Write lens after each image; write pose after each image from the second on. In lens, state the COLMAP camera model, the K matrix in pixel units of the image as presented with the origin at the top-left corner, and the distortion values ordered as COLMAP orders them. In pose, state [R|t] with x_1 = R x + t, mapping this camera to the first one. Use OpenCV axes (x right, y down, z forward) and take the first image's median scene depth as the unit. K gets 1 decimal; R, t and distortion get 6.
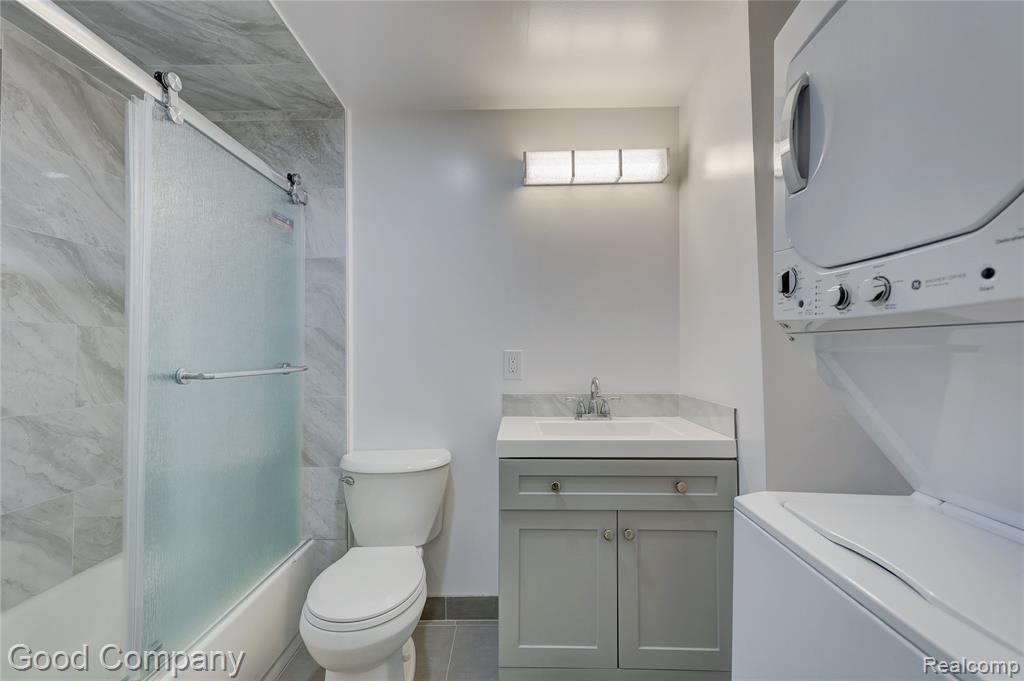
lens RADIAL K [[408.1, 0, 512.0], [0, 408.1, 340.5], [0, 0, 1]] dist [-0.000775, 0.000061]
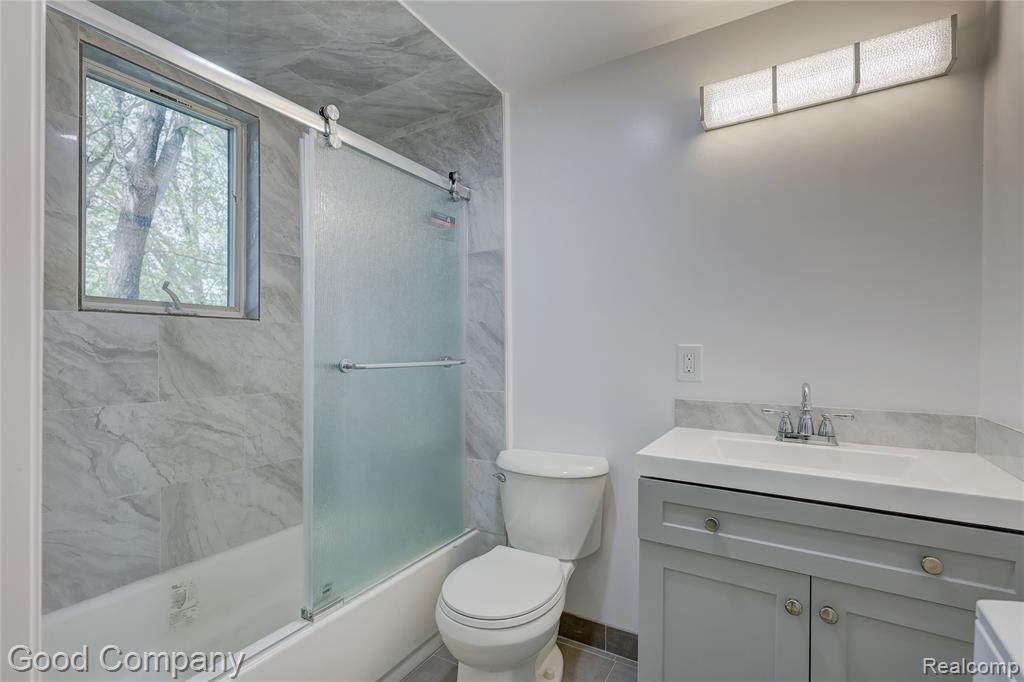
lens RADIAL K [[455.7, 0, 513.9], [0, 455.7, 346.1], [0, 0, 1]] dist [-0.001442, -0.000216]
pose [[0.867349, 0.003382, -0.497689, 0.165165], [0.009801, 0.999667, 0.023874, 0.002768], [0.497604, -0.025584, 0.867027, 0.072285]]
